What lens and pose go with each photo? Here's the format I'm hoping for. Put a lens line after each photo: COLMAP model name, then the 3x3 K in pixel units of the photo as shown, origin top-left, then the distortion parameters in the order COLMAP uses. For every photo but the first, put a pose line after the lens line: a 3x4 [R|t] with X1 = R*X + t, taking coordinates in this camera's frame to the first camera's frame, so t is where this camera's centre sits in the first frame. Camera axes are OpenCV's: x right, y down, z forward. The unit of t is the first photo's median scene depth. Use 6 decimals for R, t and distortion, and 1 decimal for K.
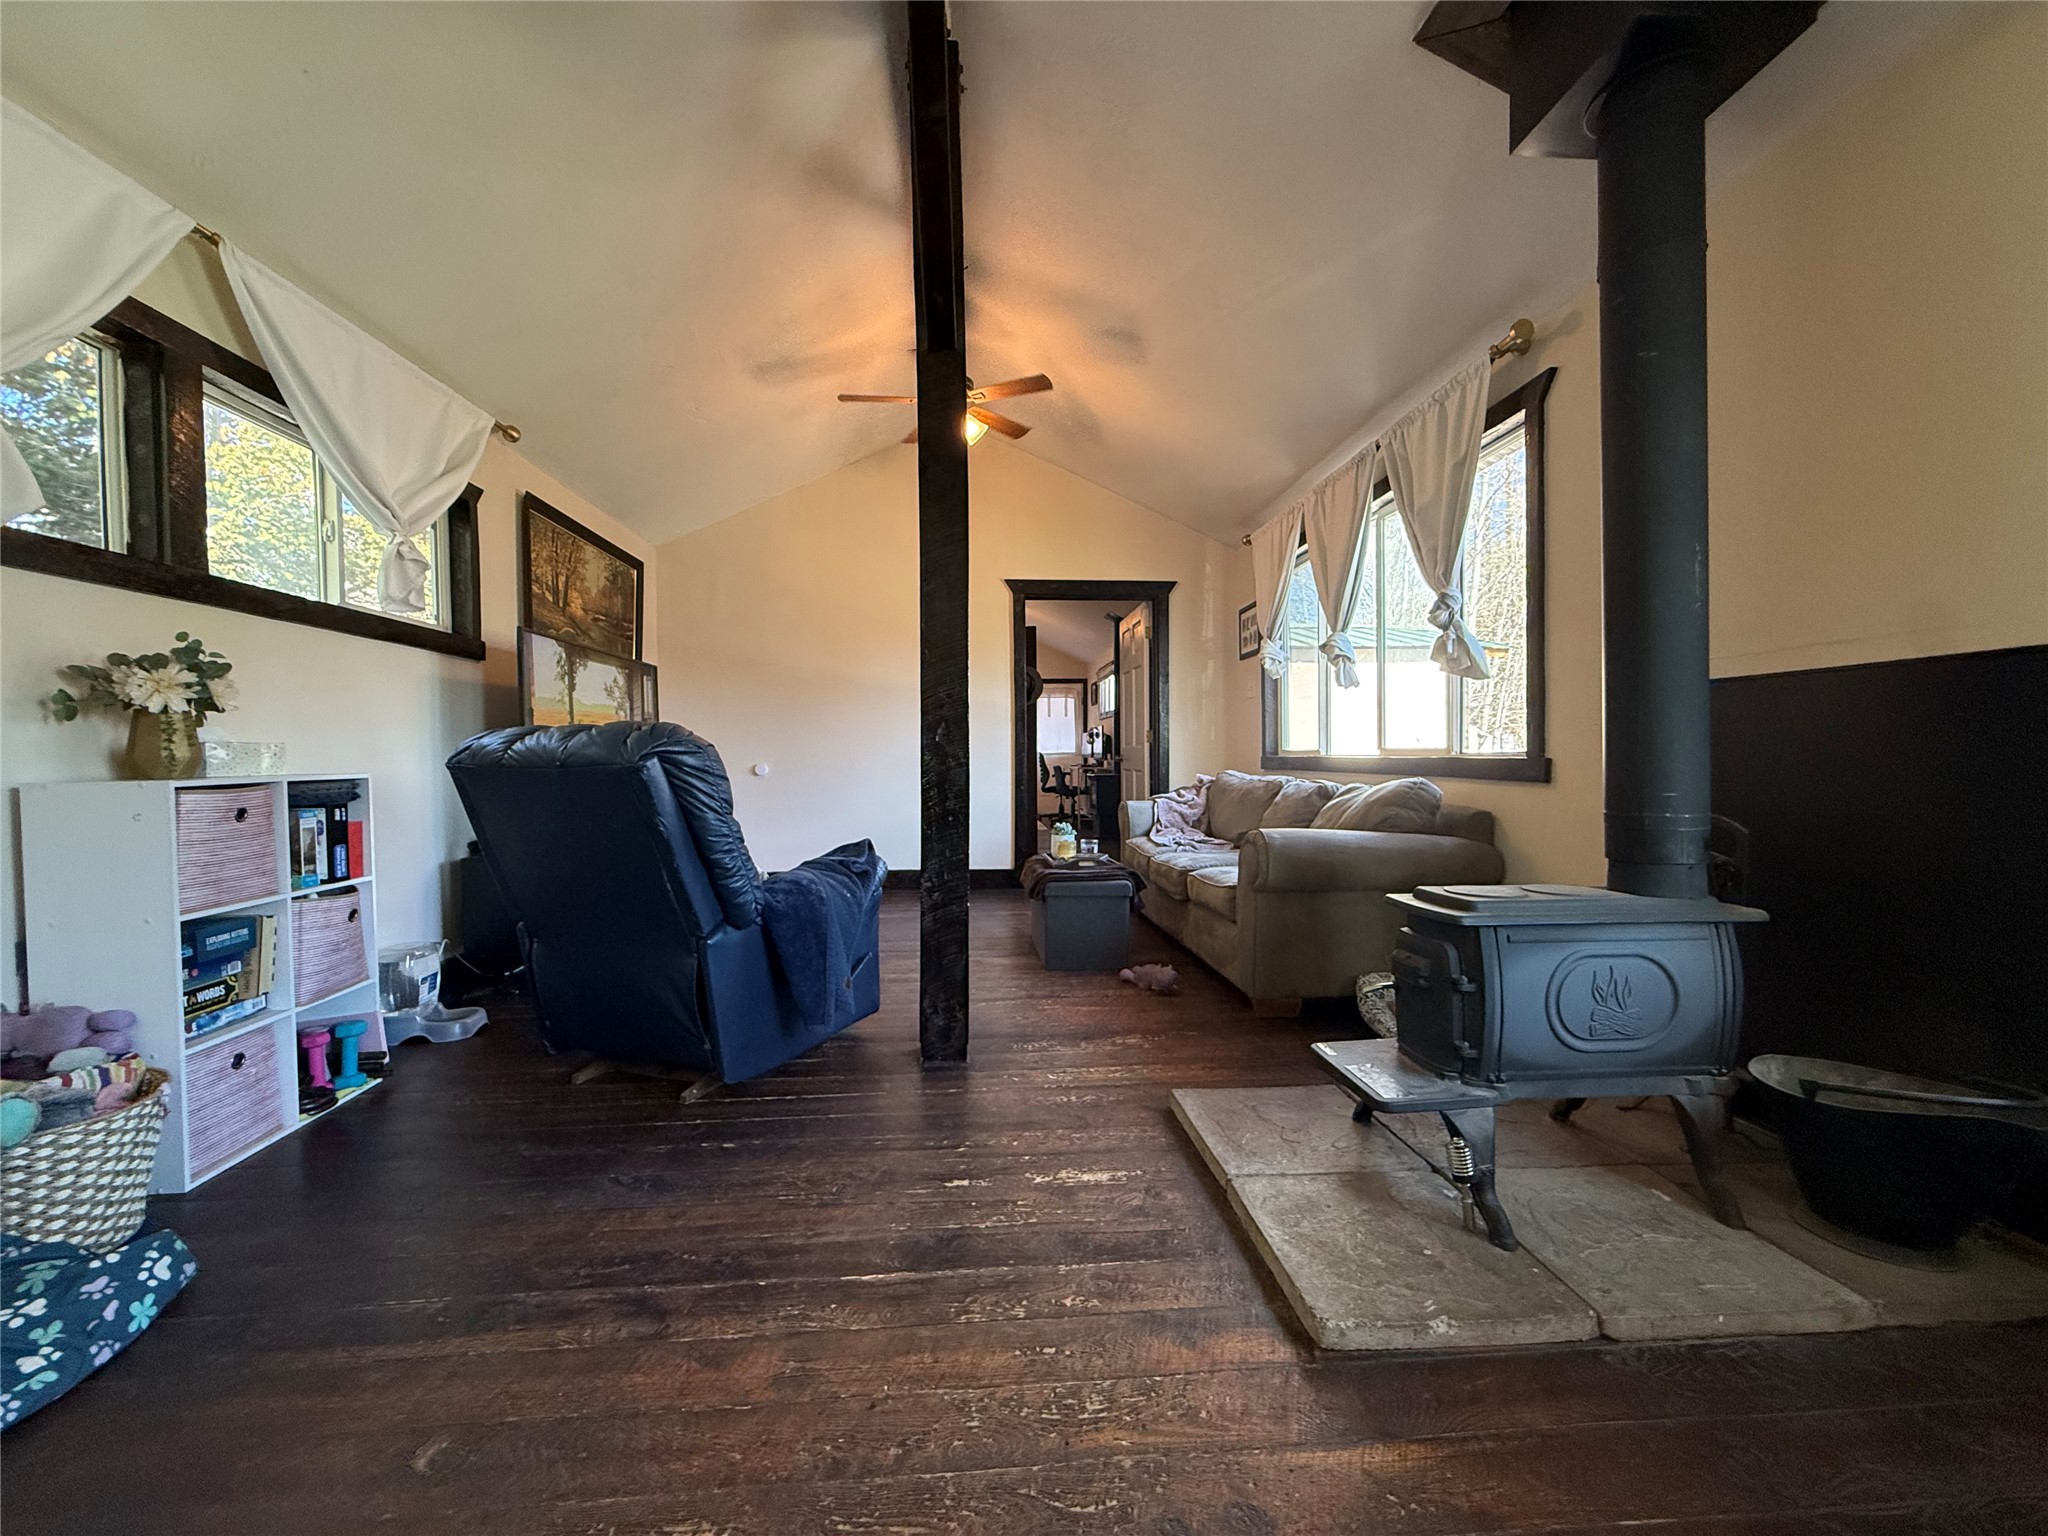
lens RADIAL K [[820.3, 0, 1020.0], [0, 820.3, 762.4], [0, 0, 1]] dist [0.003873, -0.001579]
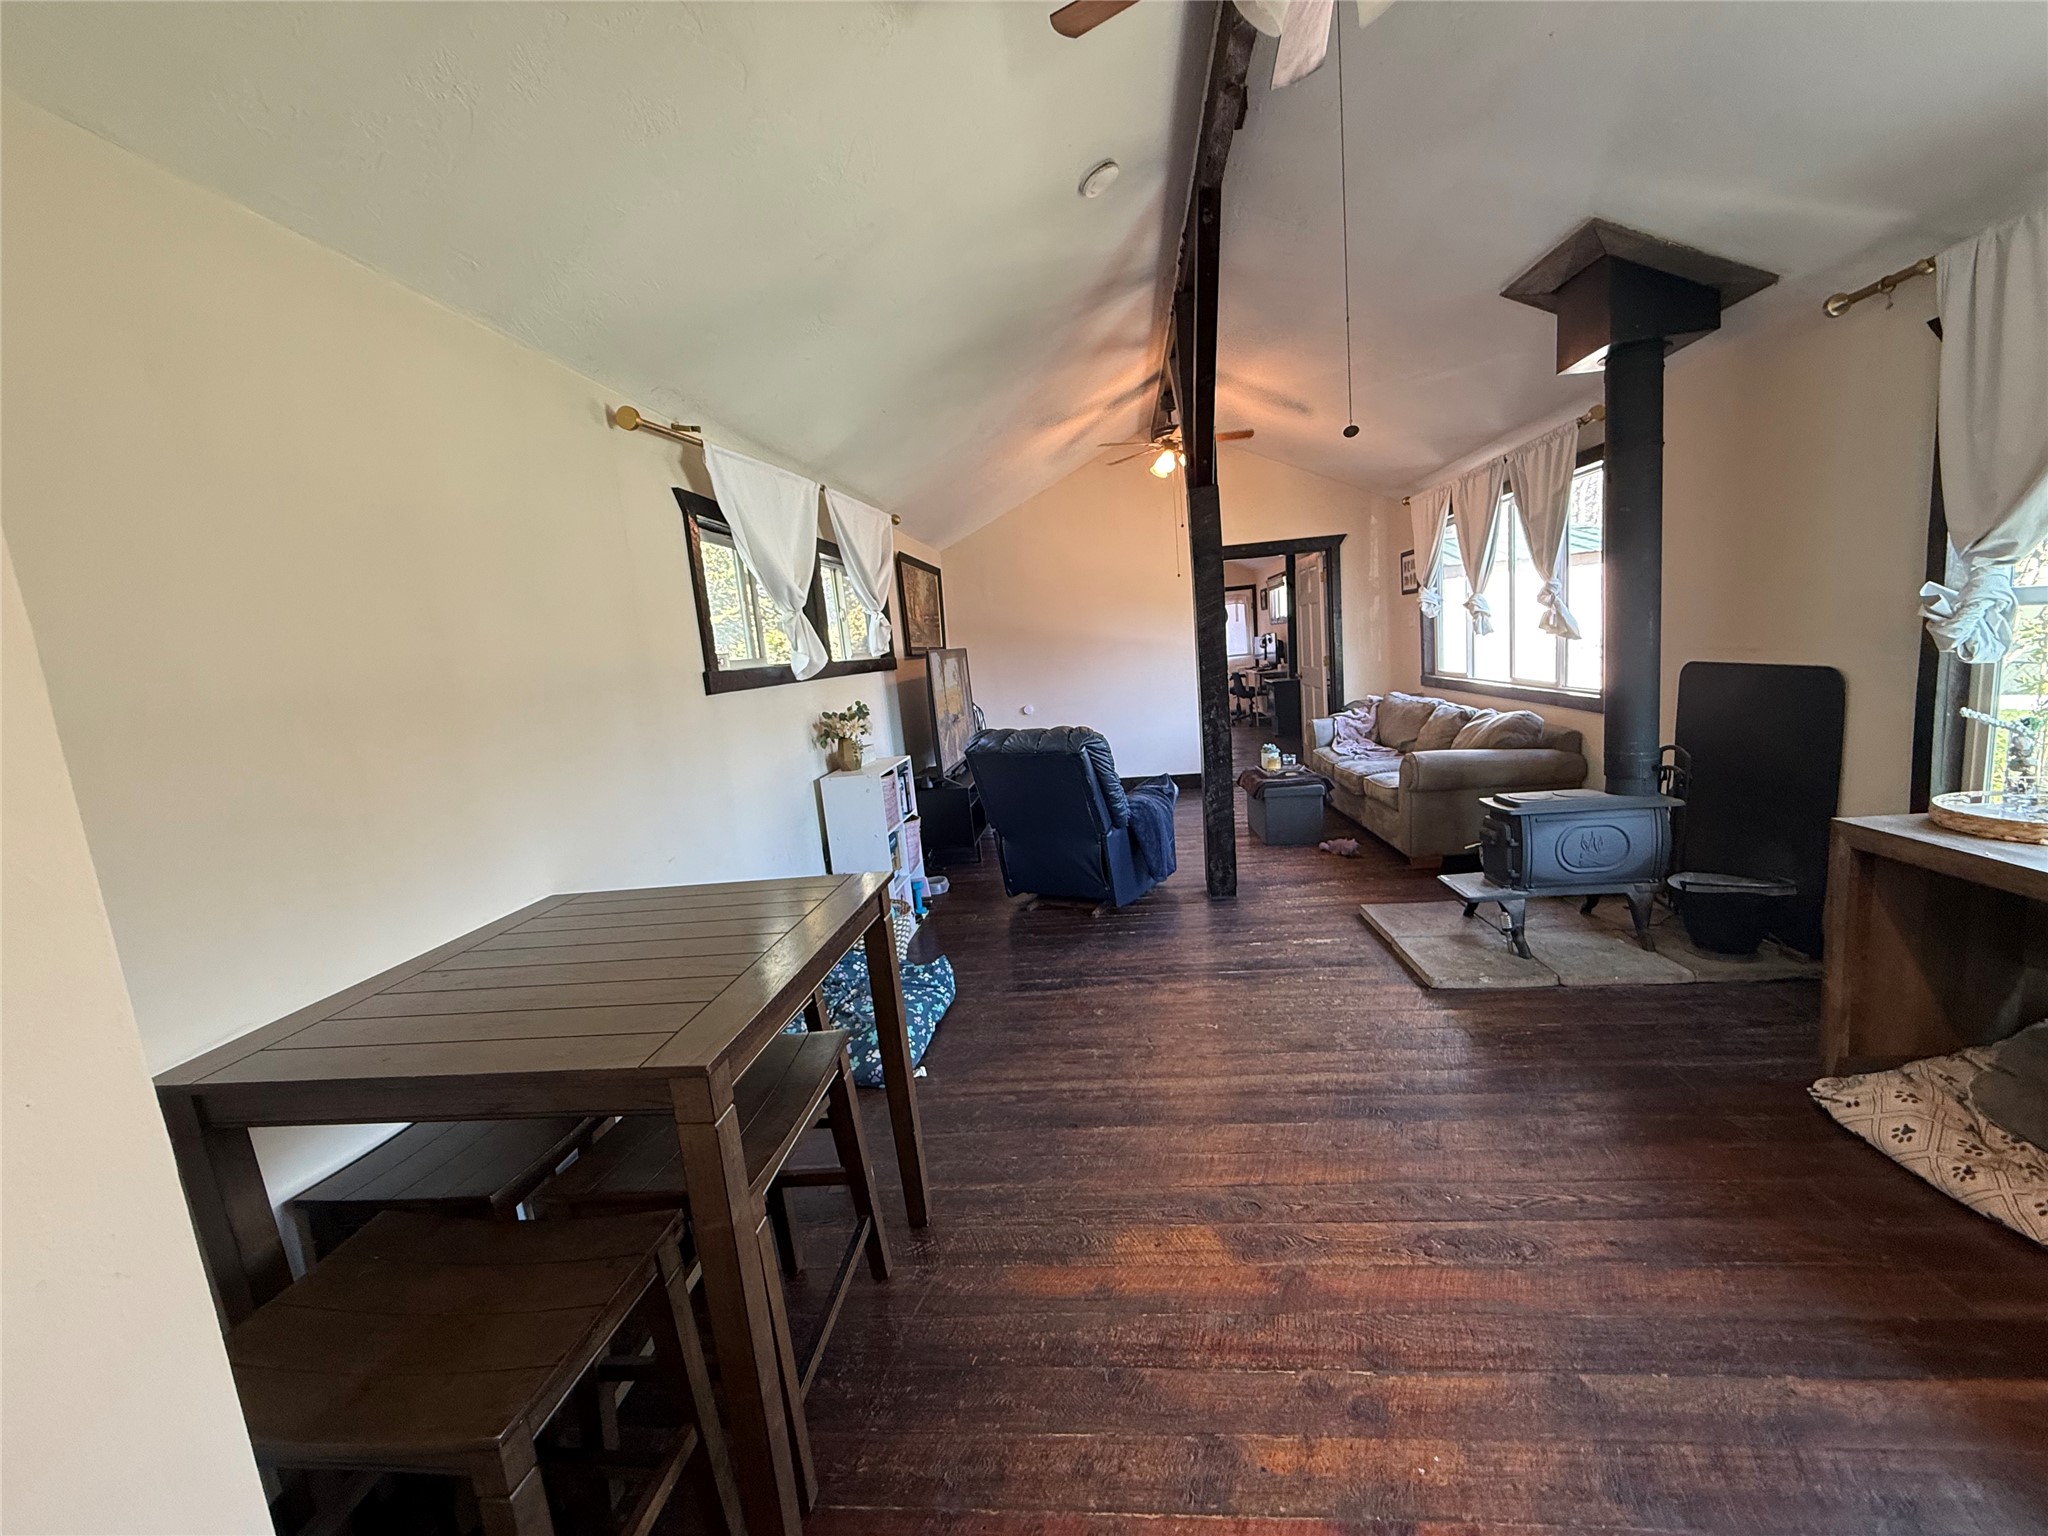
lens RADIAL K [[820.3, 0, 1020.0], [0, 820.3, 763.3], [0, 0, 1]] dist [0.003873, -0.001579]
pose [[0.981037, -0.052854, -0.186477, -0.198543], [0.078603, 0.987926, 0.133509, -0.214736], [0.177169, -0.145635, 0.973346, -0.857318]]
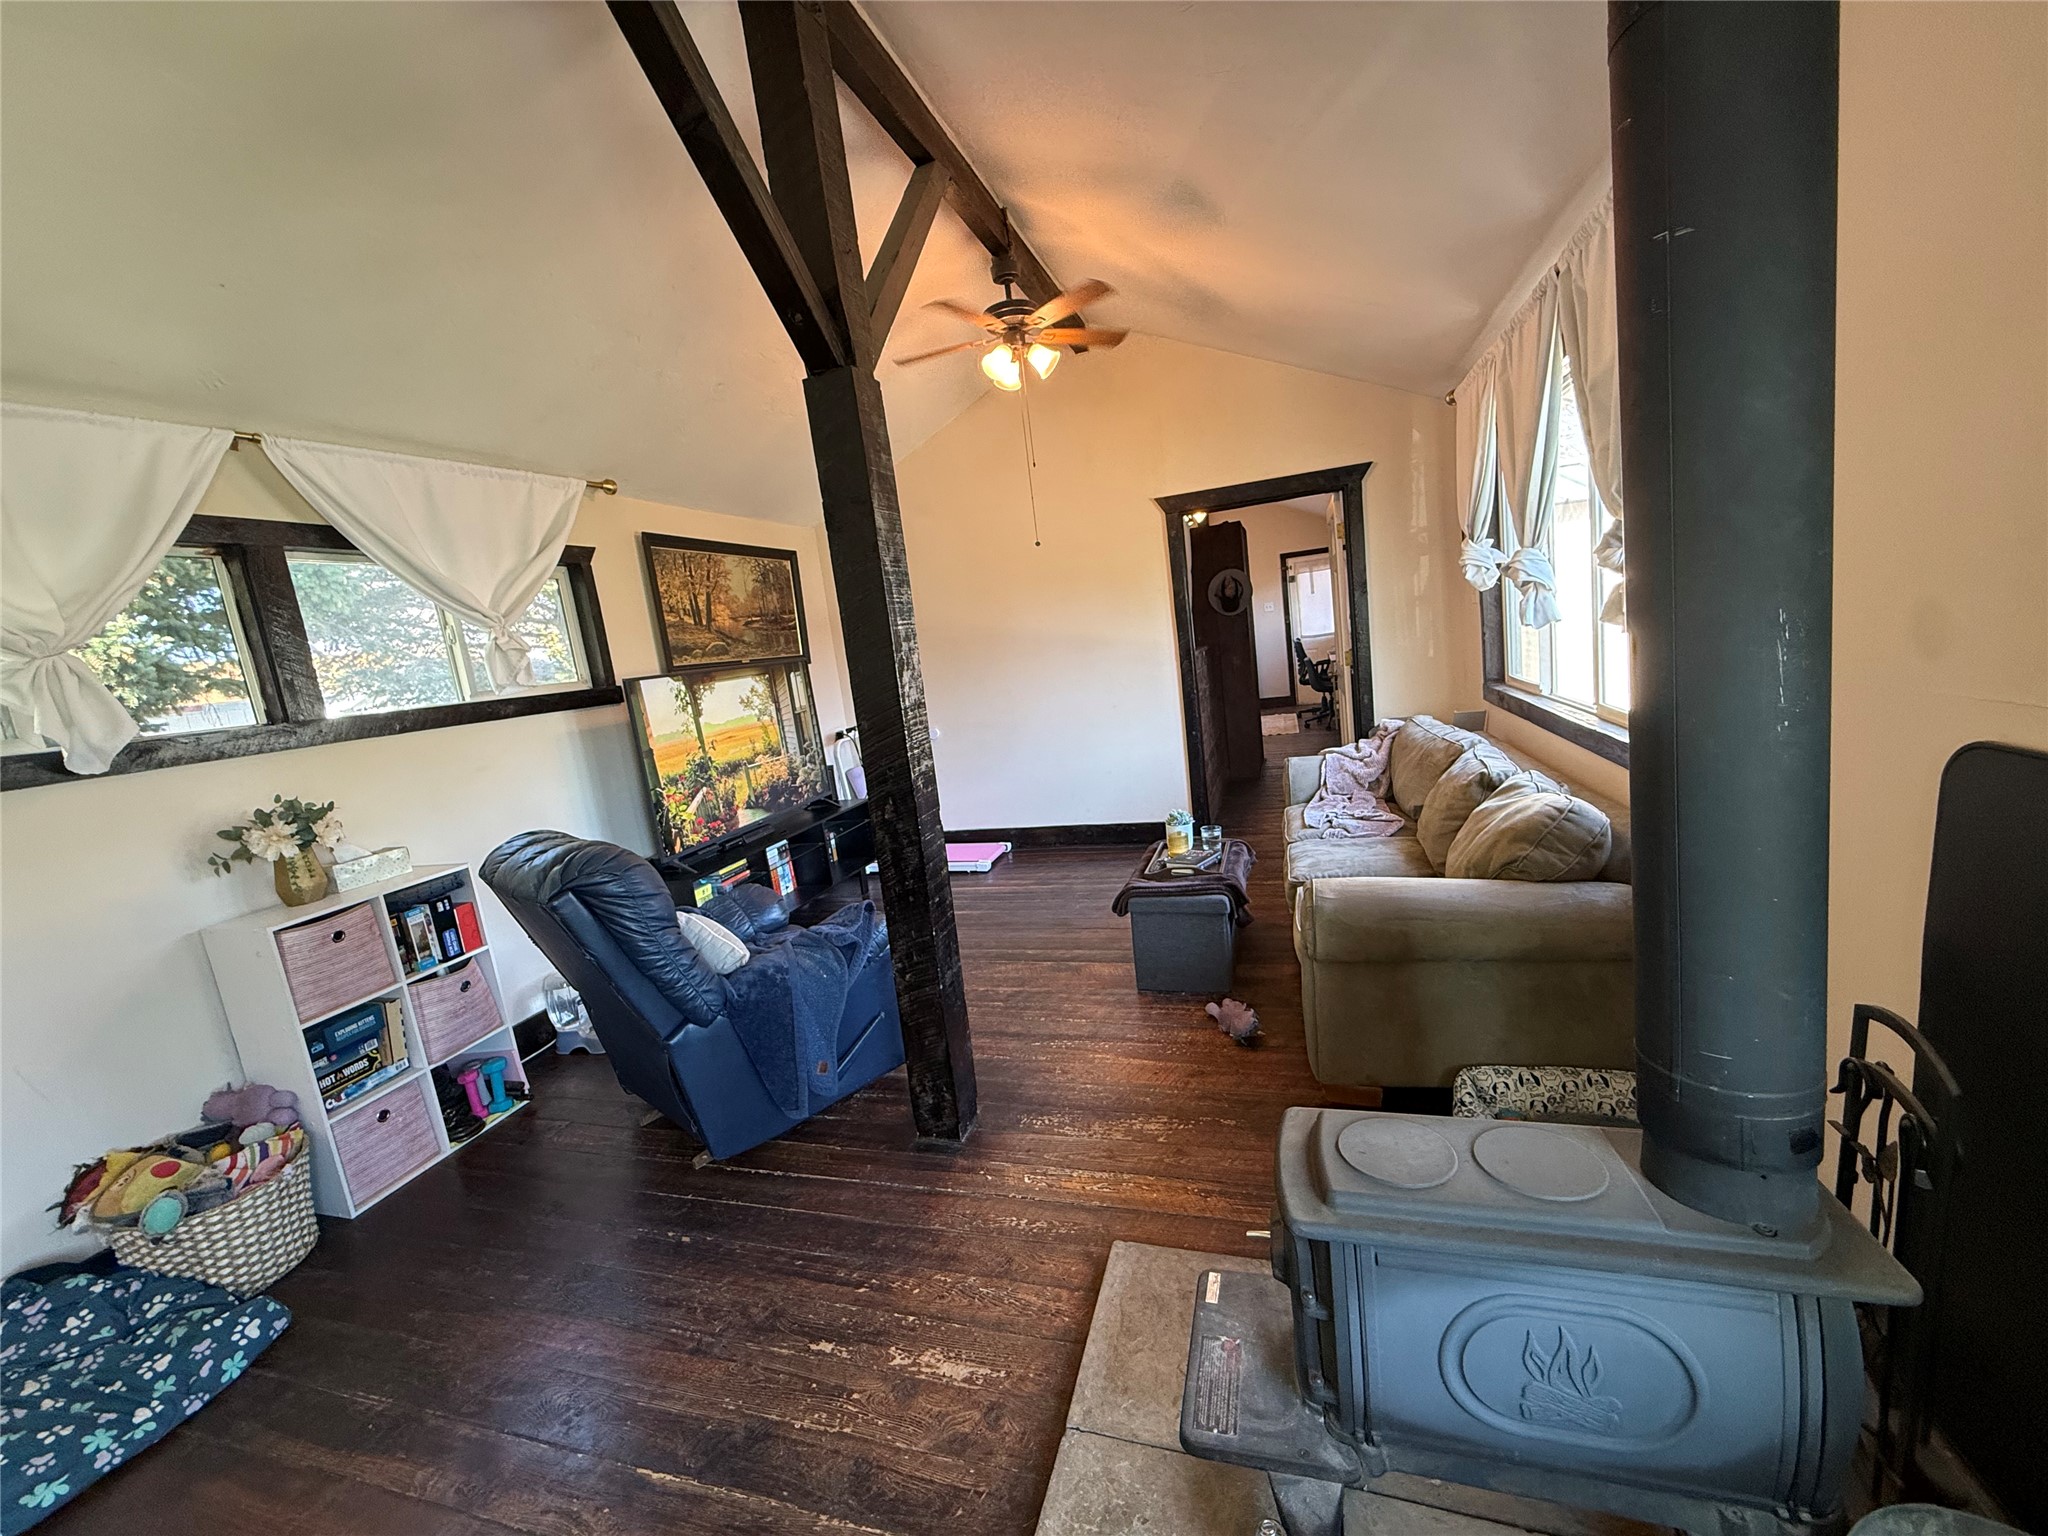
lens RADIAL K [[820.3, 0, 1015.5], [0, 820.3, 767.8], [0, 0, 1]] dist [0.003873, -0.001579]
pose [[0.920560, -0.047559, -0.387695, 0.431560], [0.113070, 0.982510, 0.147951, -0.222359], [0.373877, -0.180034, 0.909837, 0.253819]]
